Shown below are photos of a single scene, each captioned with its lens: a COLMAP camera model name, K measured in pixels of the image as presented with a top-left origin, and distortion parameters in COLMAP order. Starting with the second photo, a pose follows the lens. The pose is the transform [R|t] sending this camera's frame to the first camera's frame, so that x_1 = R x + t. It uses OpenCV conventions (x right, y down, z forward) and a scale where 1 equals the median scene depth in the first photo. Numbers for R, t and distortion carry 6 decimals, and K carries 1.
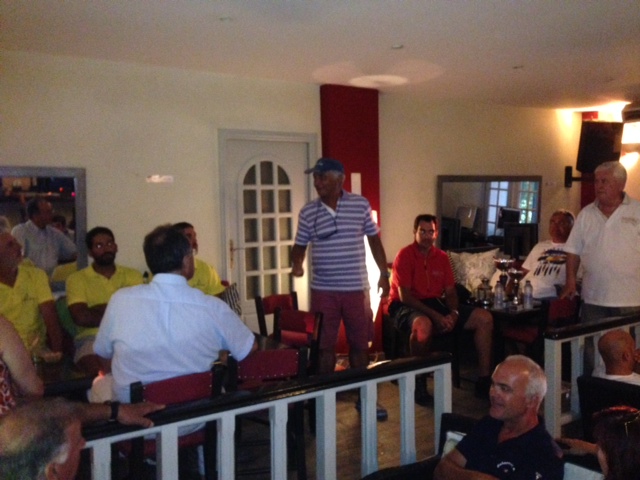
lens RADIAL K [[611.5, 0, 319.9], [0, 611.5, 232.0], [0, 0, 1]] dist [0.003963, -0.139316]
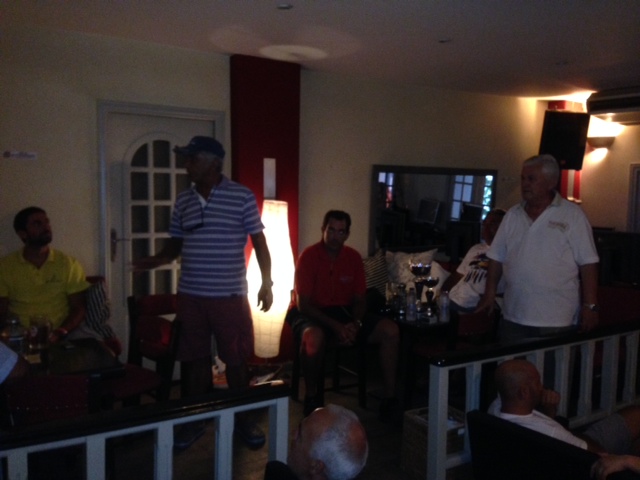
lens RADIAL K [[624.8, 0, 320.0], [0, 624.8, 240.0], [0, 0, 1]] dist [-0.011189, -0.012115]
pose [[0.999218, 0.037915, 0.011248, 0.136782], [-0.038247, 0.998789, 0.030959, -0.010068], [-0.010060, -0.031365, 0.999457, 0.105447]]
